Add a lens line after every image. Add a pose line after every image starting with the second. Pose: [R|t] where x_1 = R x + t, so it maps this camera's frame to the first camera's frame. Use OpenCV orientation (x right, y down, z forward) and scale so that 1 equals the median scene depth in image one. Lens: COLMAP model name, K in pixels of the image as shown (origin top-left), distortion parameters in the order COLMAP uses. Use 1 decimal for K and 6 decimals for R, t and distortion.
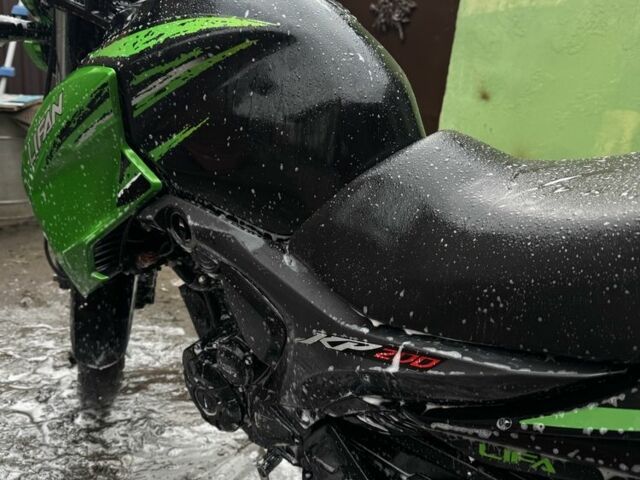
lens RADIAL K [[595.5, 0, 320.0], [0, 595.5, 240.0], [0, 0, 1]] dist [0.044892, -0.106809]
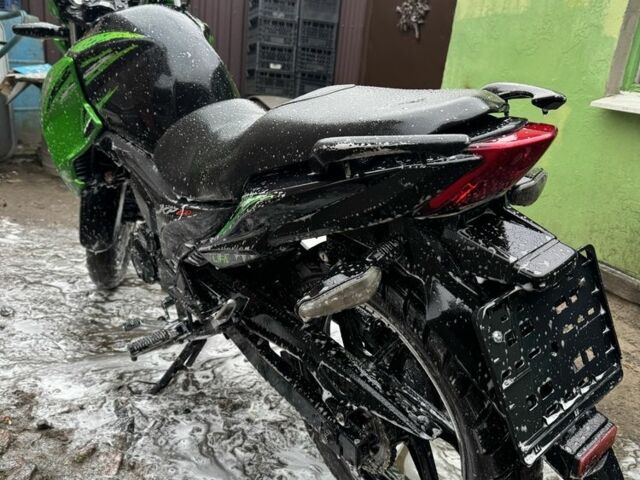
lens RADIAL K [[576.6, 0, 320.0], [0, 576.6, 240.0], [0, 0, 1]] dist [0.112932, -0.256301]
pose [[0.985044, 0.078002, -0.153633, 0.380871], [-0.074849, 0.996850, 0.026212, 0.088261], [0.155194, -0.014321, 0.987780, -0.349506]]
